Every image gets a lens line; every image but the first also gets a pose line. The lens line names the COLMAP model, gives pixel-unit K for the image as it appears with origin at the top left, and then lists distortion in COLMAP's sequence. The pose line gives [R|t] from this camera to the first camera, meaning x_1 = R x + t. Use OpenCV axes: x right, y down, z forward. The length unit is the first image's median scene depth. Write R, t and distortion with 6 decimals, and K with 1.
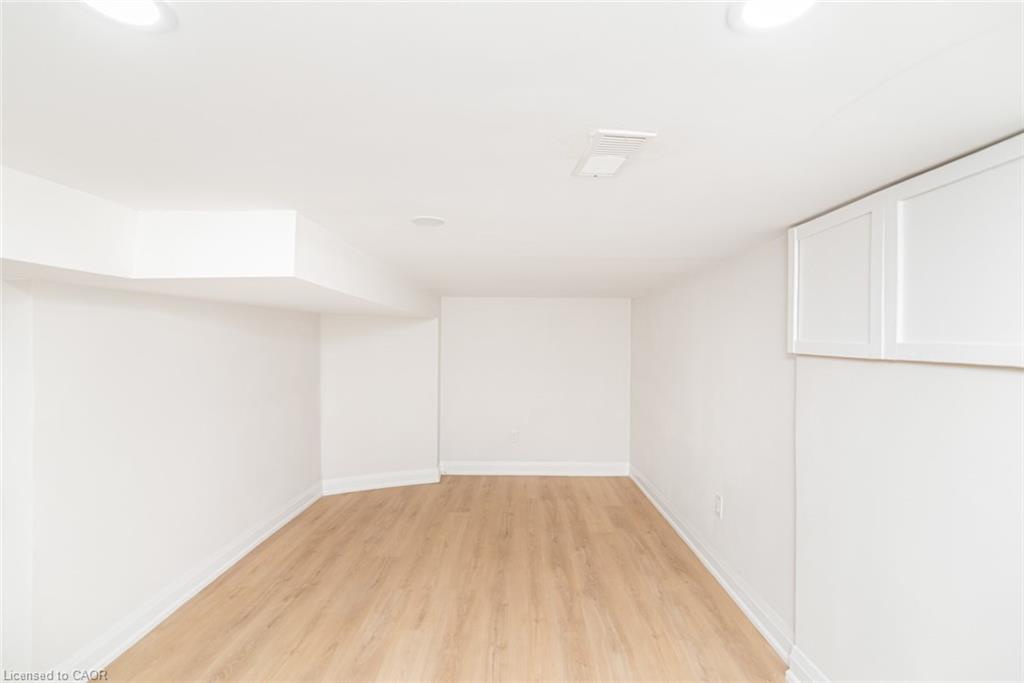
lens RADIAL K [[475.3, 0, 512.0], [0, 475.3, 341.5], [0, 0, 1]] dist [-0.000001, -0.000061]
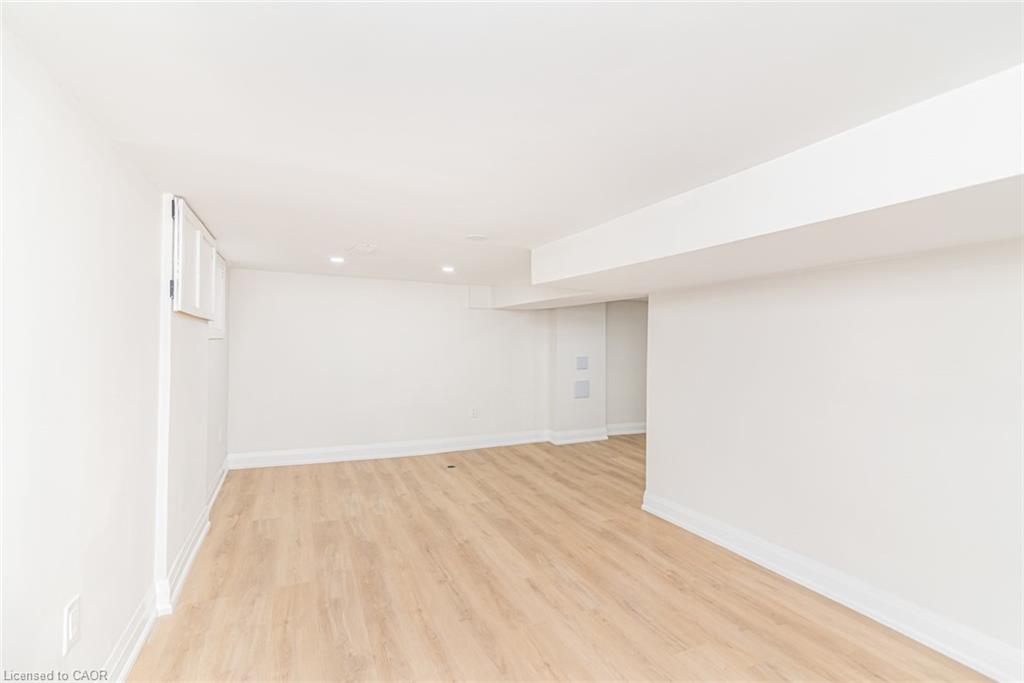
lens RADIAL K [[475.3, 0, 512.0], [0, 475.3, 341.5], [0, 0, 1]] dist [-0.000001, -0.000061]
pose [[-0.900310, -0.013478, -0.435040, 0.303478], [-0.020005, 0.999746, 0.010427, 0.056256], [0.434788, 0.018090, -0.900351, 1.930544]]
